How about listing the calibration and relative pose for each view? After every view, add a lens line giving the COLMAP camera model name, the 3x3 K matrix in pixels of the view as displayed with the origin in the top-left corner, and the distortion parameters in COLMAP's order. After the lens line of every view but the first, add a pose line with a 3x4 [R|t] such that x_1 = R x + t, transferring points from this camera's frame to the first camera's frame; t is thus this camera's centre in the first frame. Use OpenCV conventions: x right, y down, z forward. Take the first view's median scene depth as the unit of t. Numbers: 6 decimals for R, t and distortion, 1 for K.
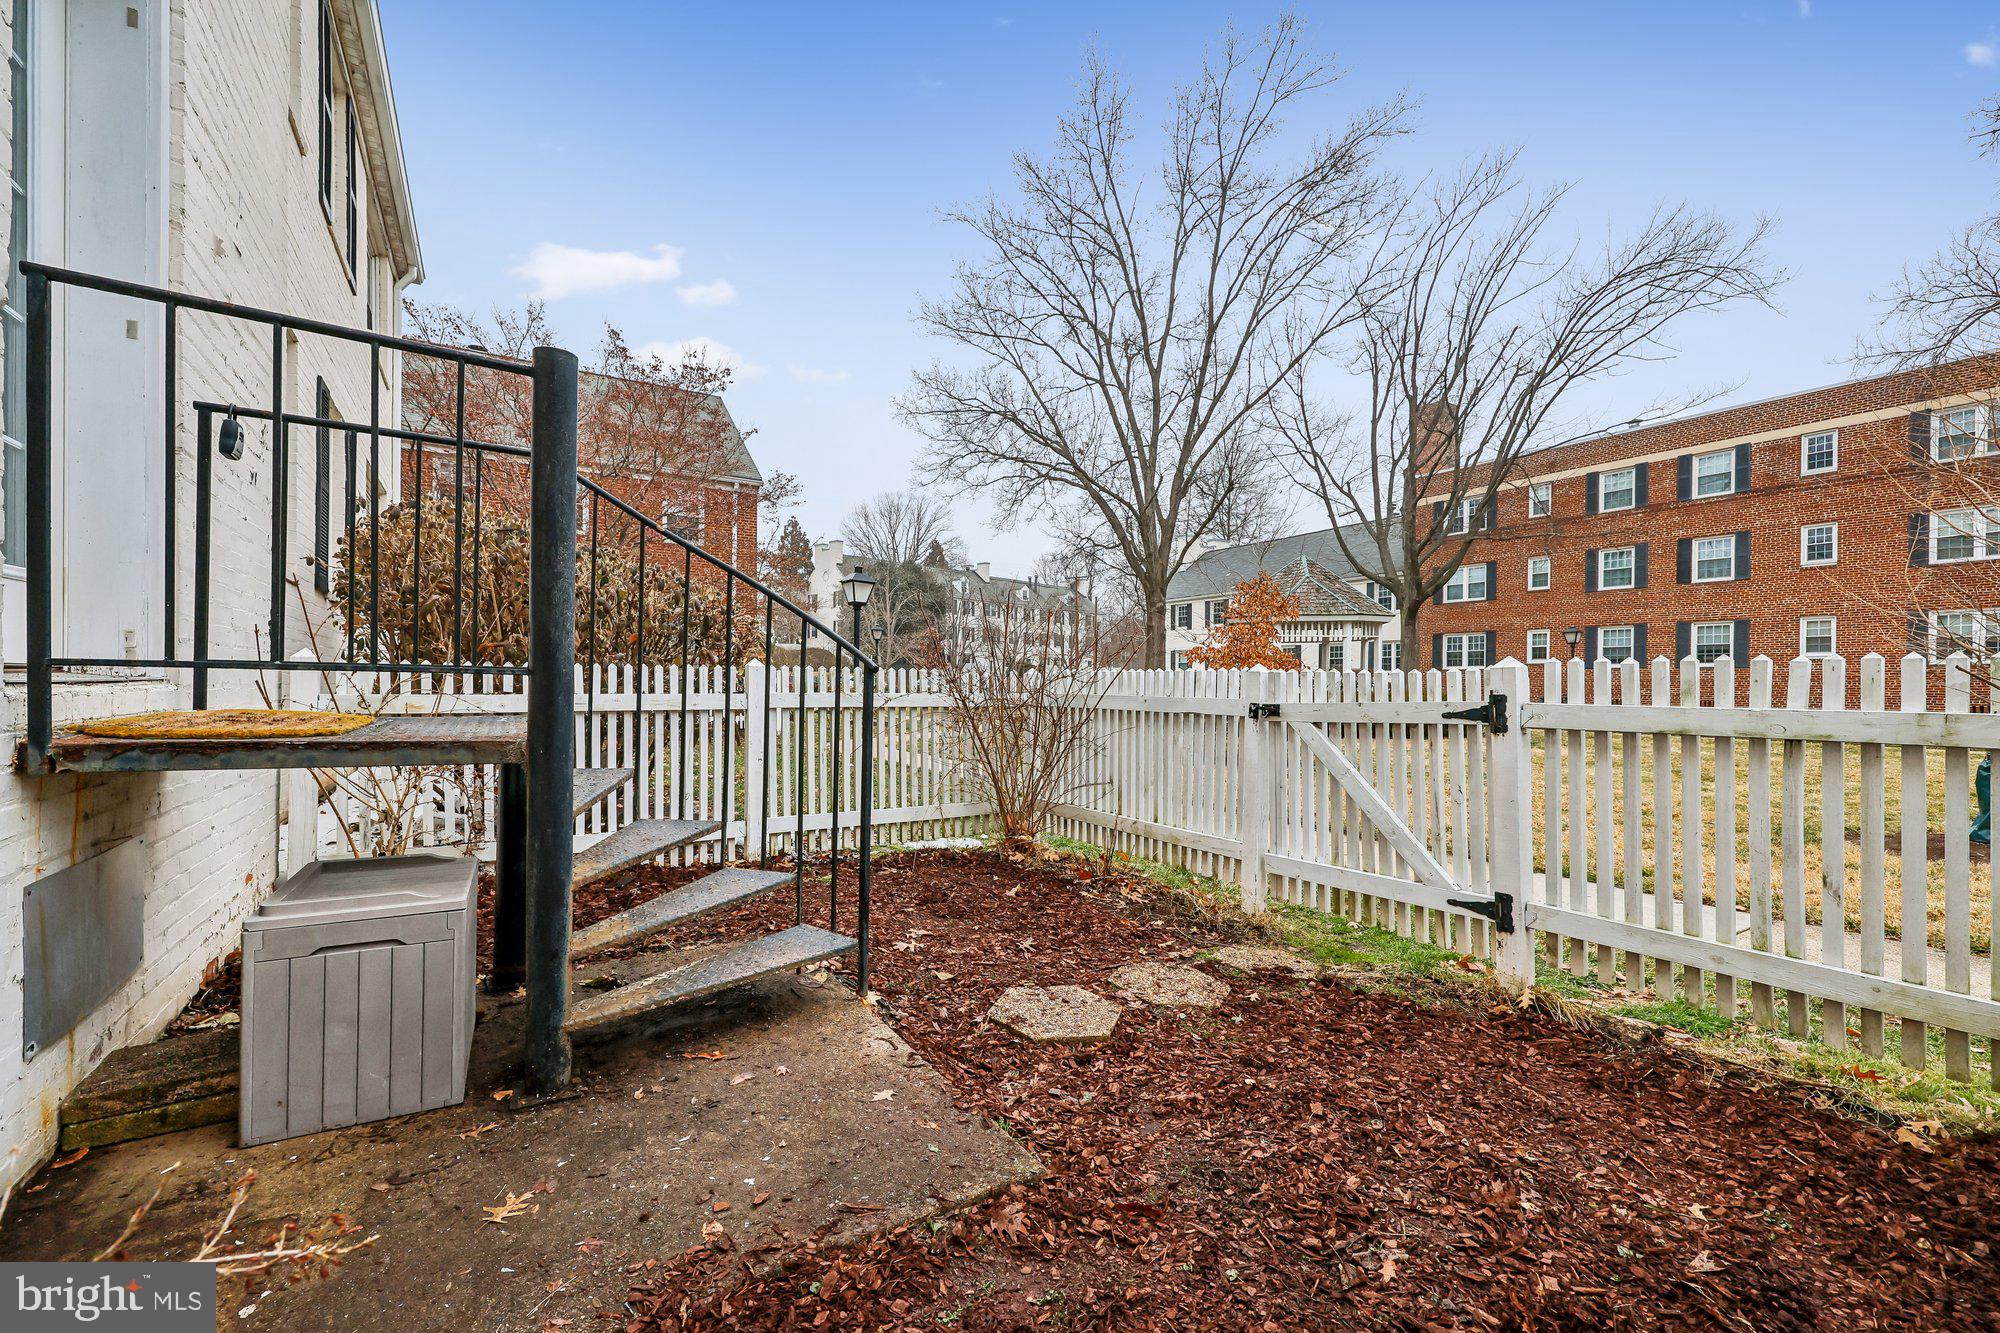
lens RADIAL K [[805.6, 0, 1012.6], [0, 805.6, 683.0], [0, 0, 1]] dist [0.000554, 0.000310]
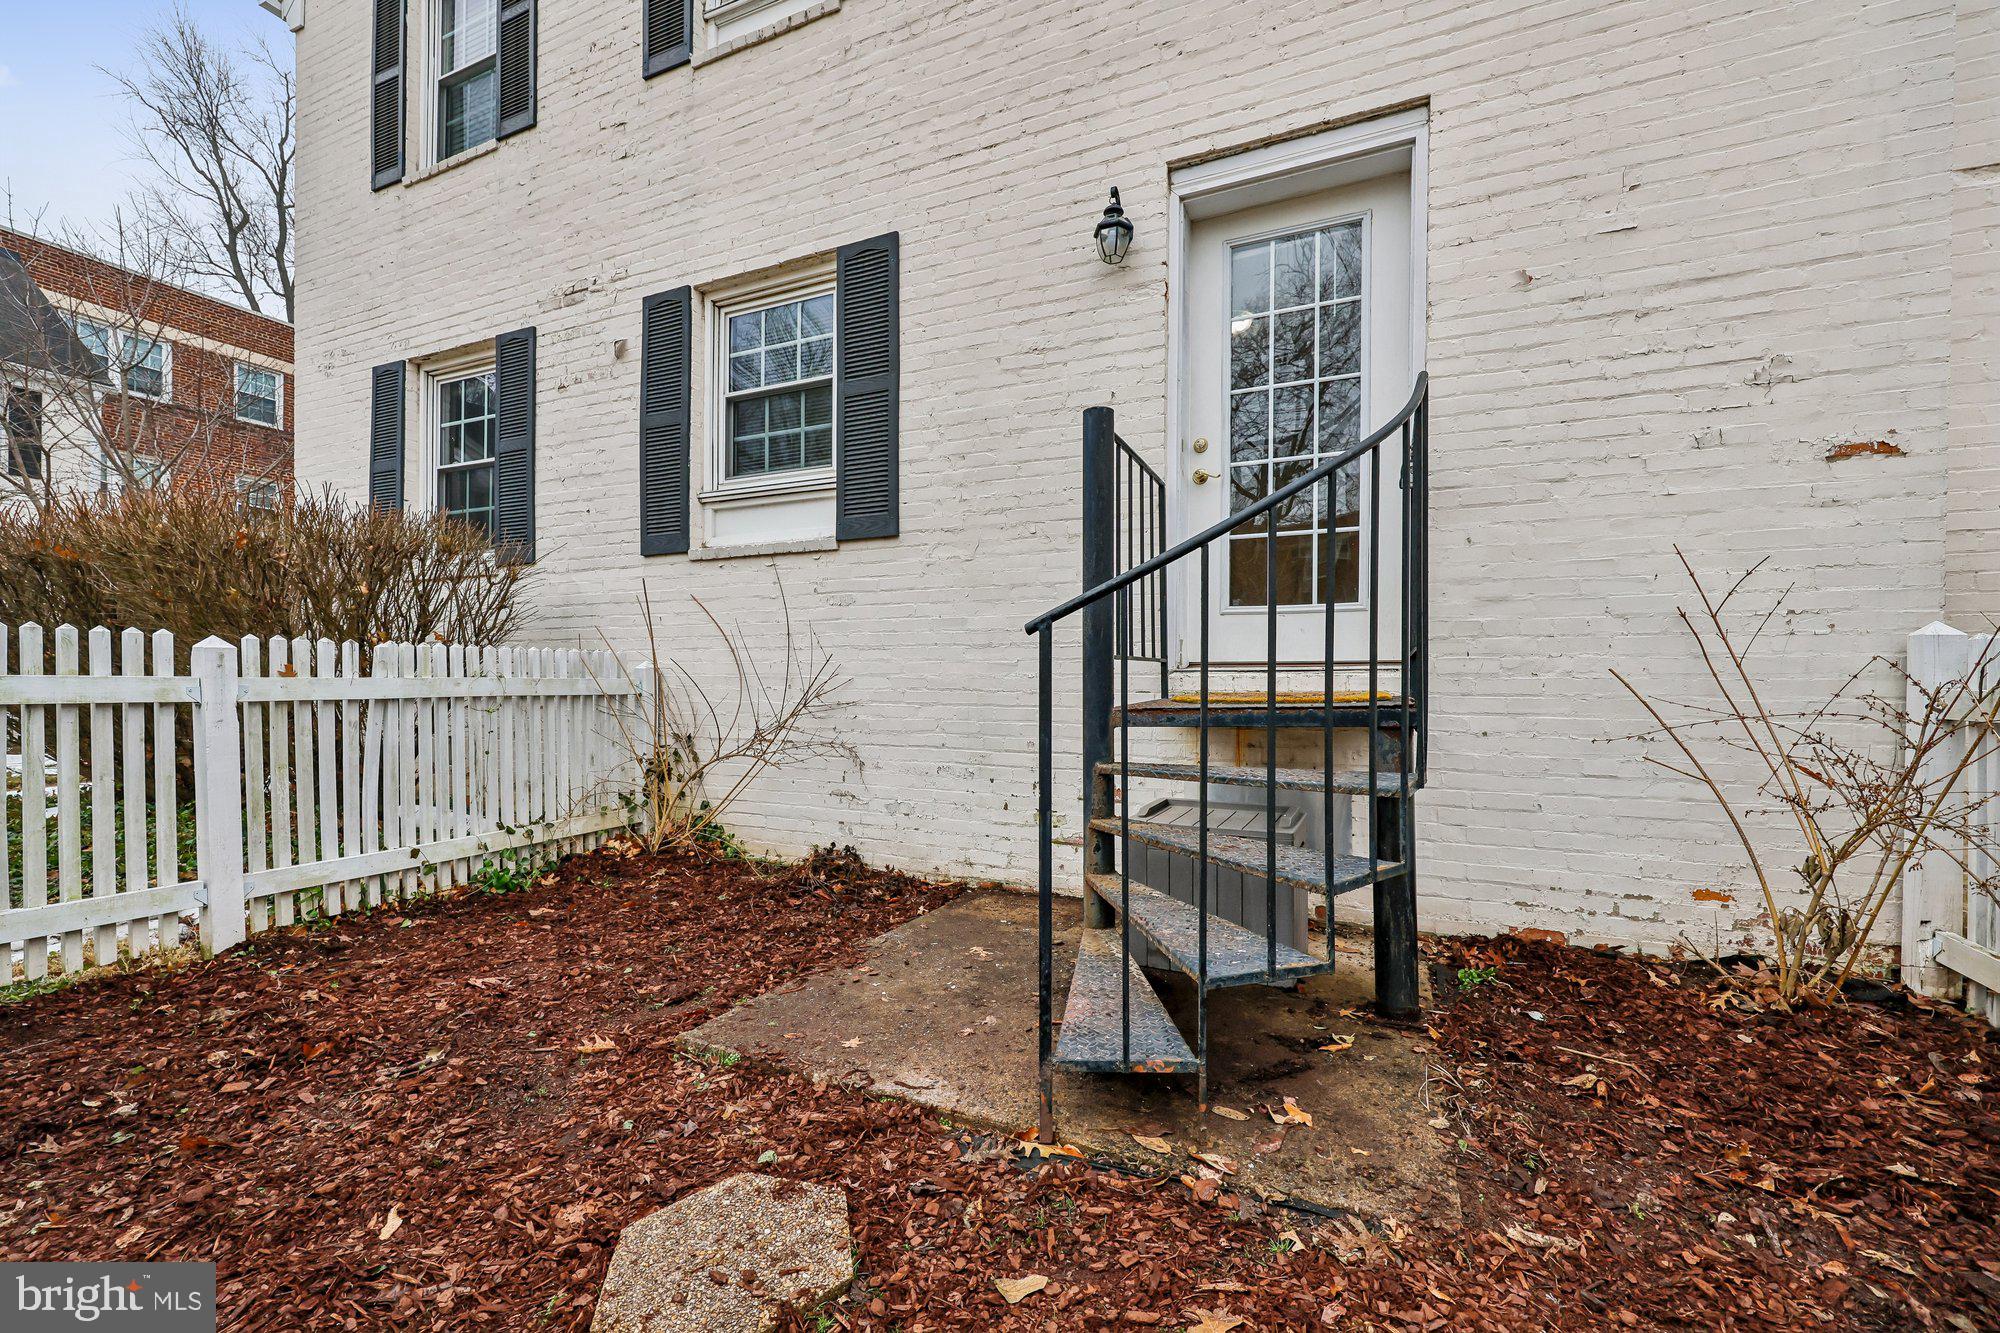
lens RADIAL K [[807.6, 0, 1004.7], [0, 807.6, 683.0], [0, 0, 1]] dist [-0.001801, 0.000099]
pose [[-0.841907, -0.016154, -0.539381, 0.211405], [-0.014987, 0.999866, -0.006552, 0.033975], [0.539415, 0.002567, -0.842036, 1.670817]]
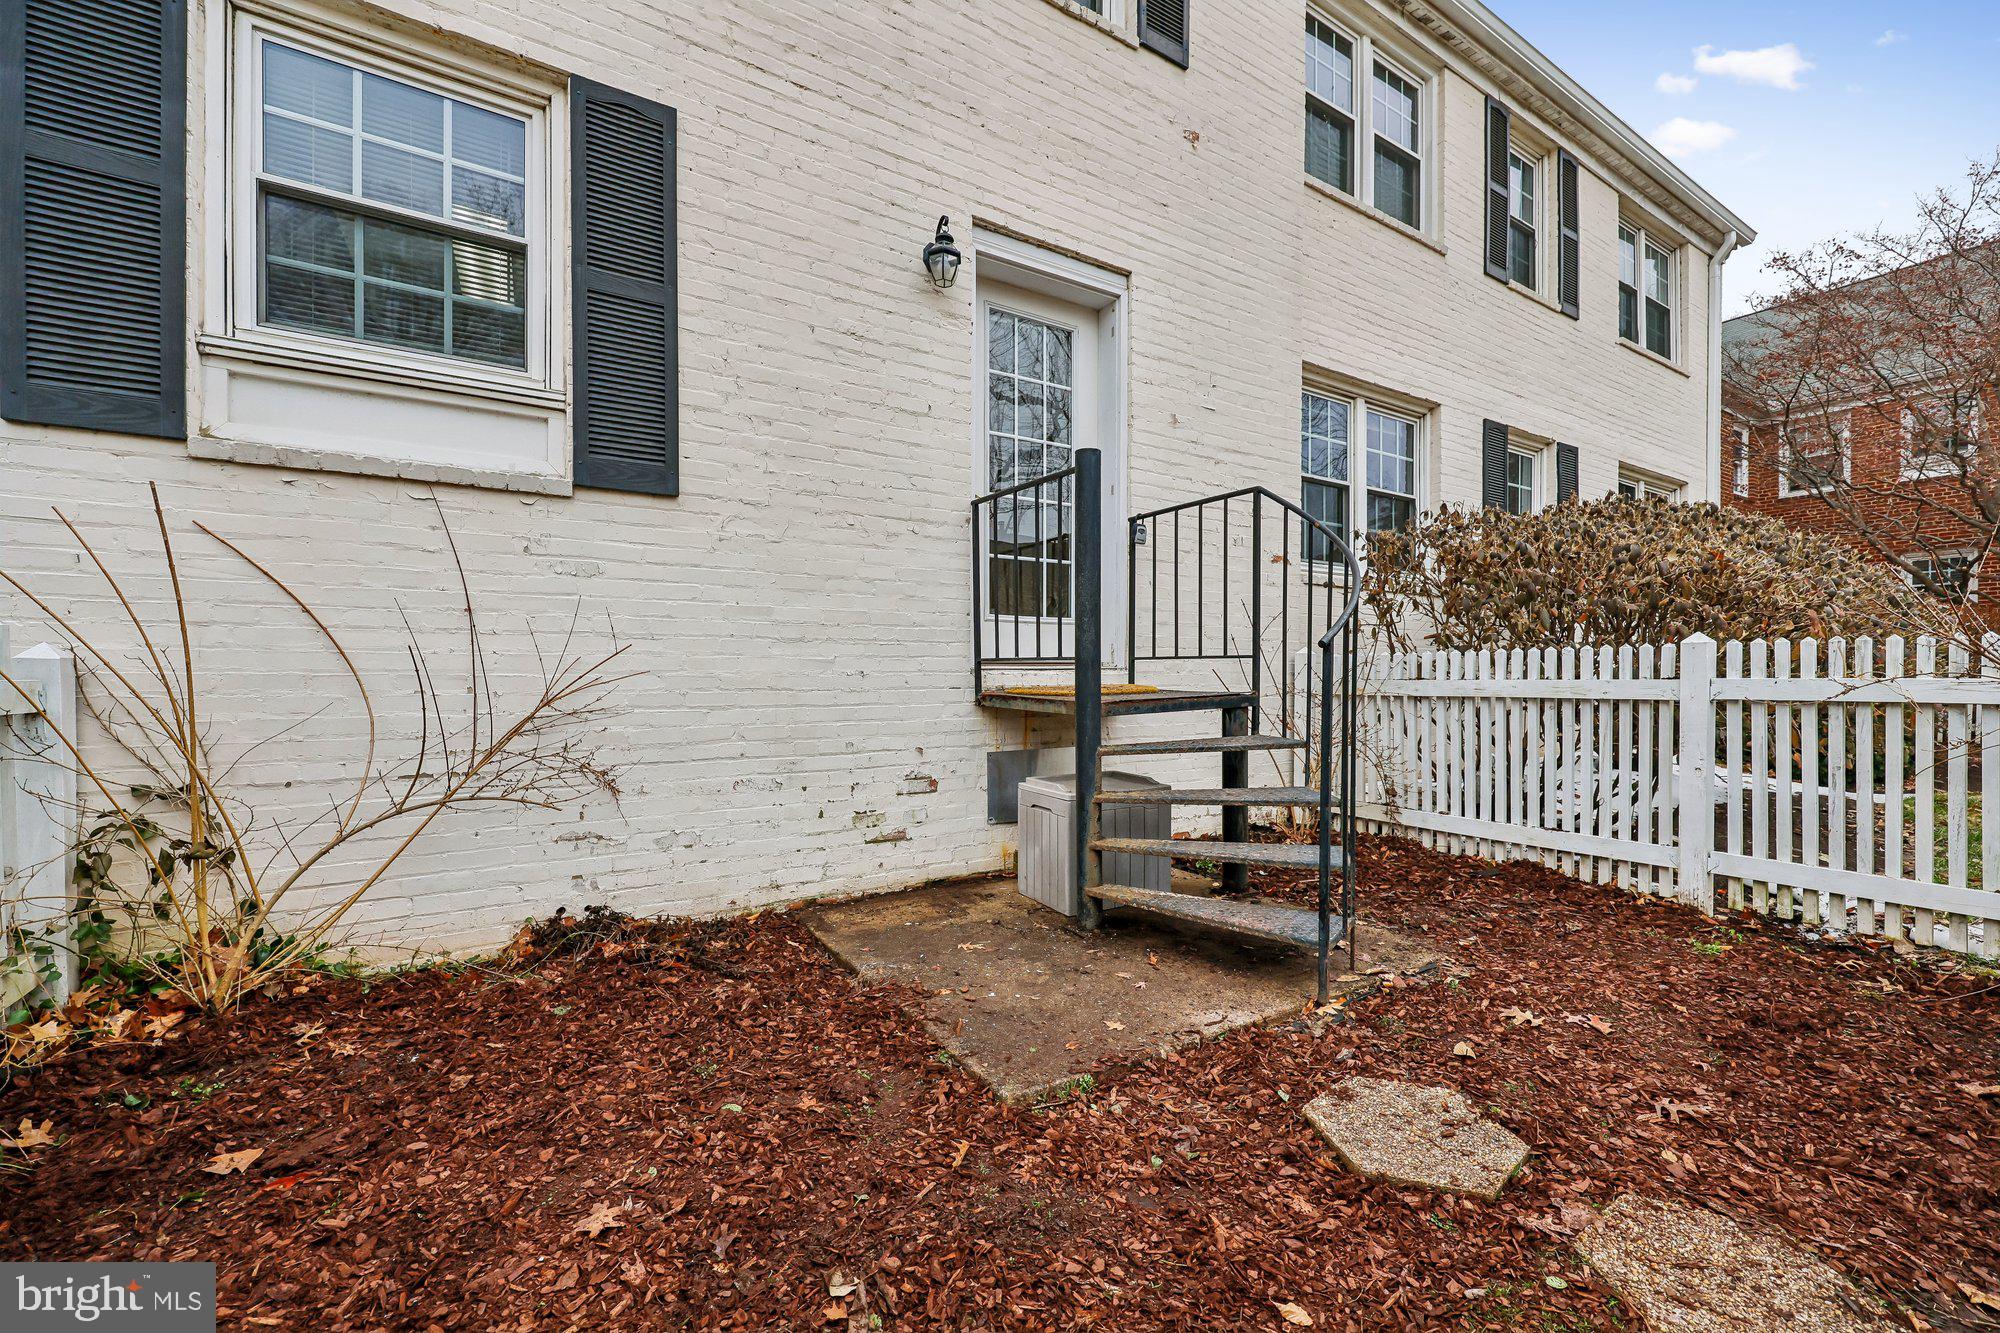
lens RADIAL K [[805.6, 0, 1012.6], [0, 805.6, 683.0], [0, 0, 1]] dist [0.000554, 0.000310]
pose [[-0.013844, -0.006974, -0.999880, 0.798246], [0.003691, 0.999969, -0.007026, 0.038202], [0.999897, -0.003788, -0.013817, 0.730255]]
